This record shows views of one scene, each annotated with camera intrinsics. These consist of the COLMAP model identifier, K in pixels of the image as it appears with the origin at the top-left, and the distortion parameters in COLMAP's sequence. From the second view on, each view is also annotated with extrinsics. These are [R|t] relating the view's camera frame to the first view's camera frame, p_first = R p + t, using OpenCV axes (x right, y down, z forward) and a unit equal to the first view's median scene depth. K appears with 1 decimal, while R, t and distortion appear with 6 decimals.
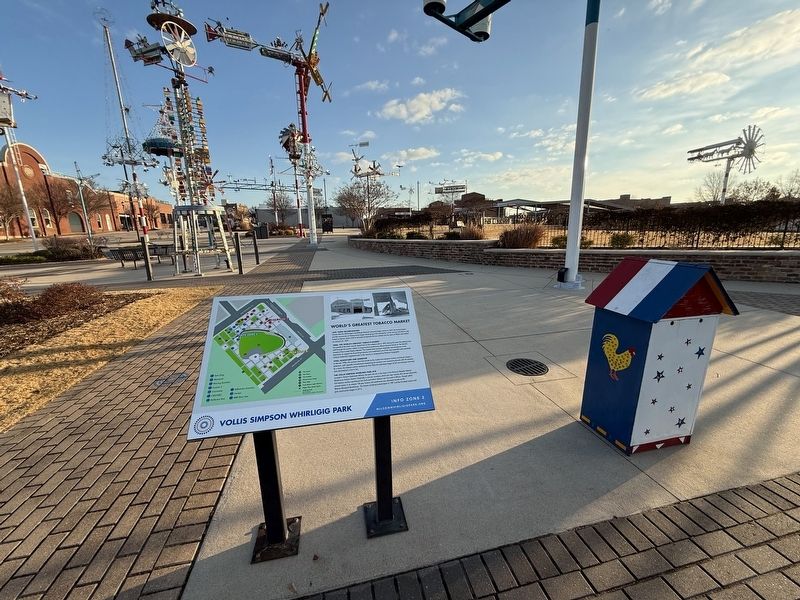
lens RADIAL K [[335.7, 0, 405.7], [0, 335.7, 302.1], [0, 0, 1]] dist [-0.011756, 0.000492]
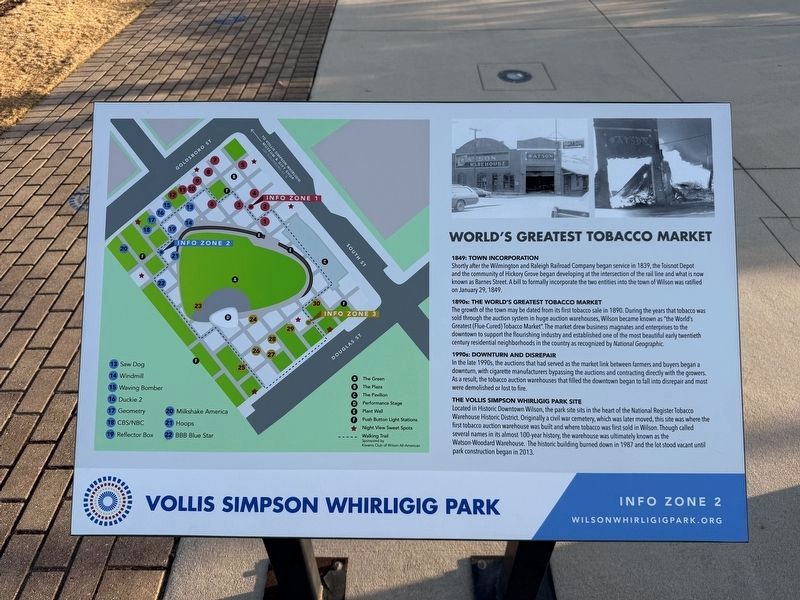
lens RADIAL K [[560.0, 0, 397.2], [0, 560.0, 297.0], [0, 0, 1]] dist [0.026565, -0.050809]
pose [[0.976754, 0.145193, -0.157703, -0.182768], [-0.053198, 0.876854, 0.477805, -0.125349], [0.207656, -0.458308, 0.864195, 0.520313]]
